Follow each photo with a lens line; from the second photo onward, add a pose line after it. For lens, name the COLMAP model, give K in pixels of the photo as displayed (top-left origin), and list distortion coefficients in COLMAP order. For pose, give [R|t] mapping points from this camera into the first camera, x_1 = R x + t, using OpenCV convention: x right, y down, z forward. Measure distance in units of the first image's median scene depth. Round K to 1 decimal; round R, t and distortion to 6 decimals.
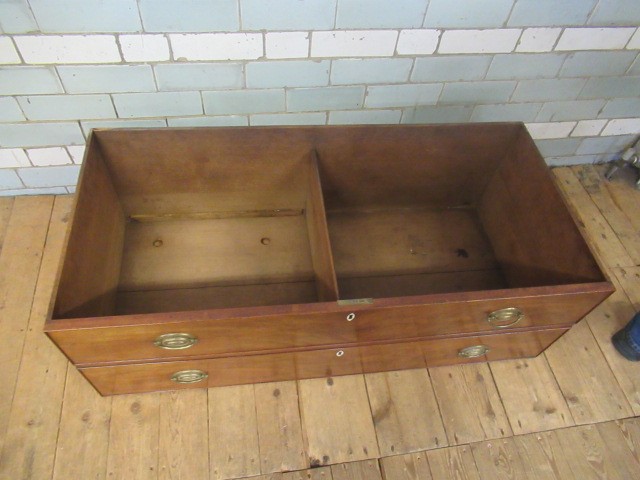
lens RADIAL K [[471.1, 0, 320.0], [0, 471.1, 240.0], [0, 0, 1]] dist [-0.000154, -0.008736]
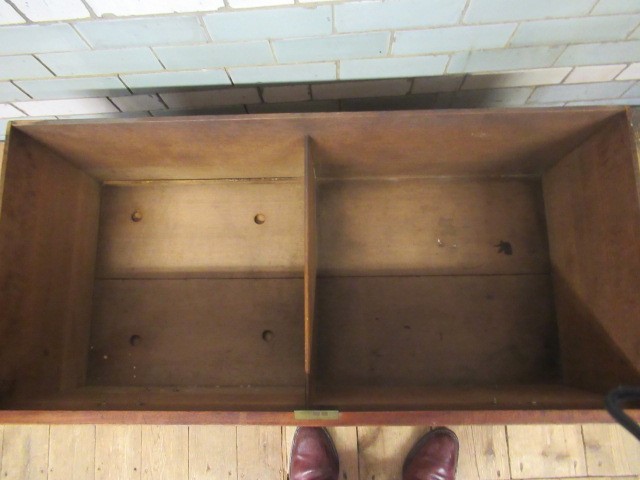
lens RADIAL K [[471.1, 0, 320.0], [0, 471.1, 240.0], [0, 0, 1]] dist [-0.000154, -0.008736]
pose [[0.985700, 0.089764, -0.142611, 0.128744], [-0.021897, 0.907364, 0.419775, -0.364575], [0.167080, -0.410650, 0.896354, 0.295969]]
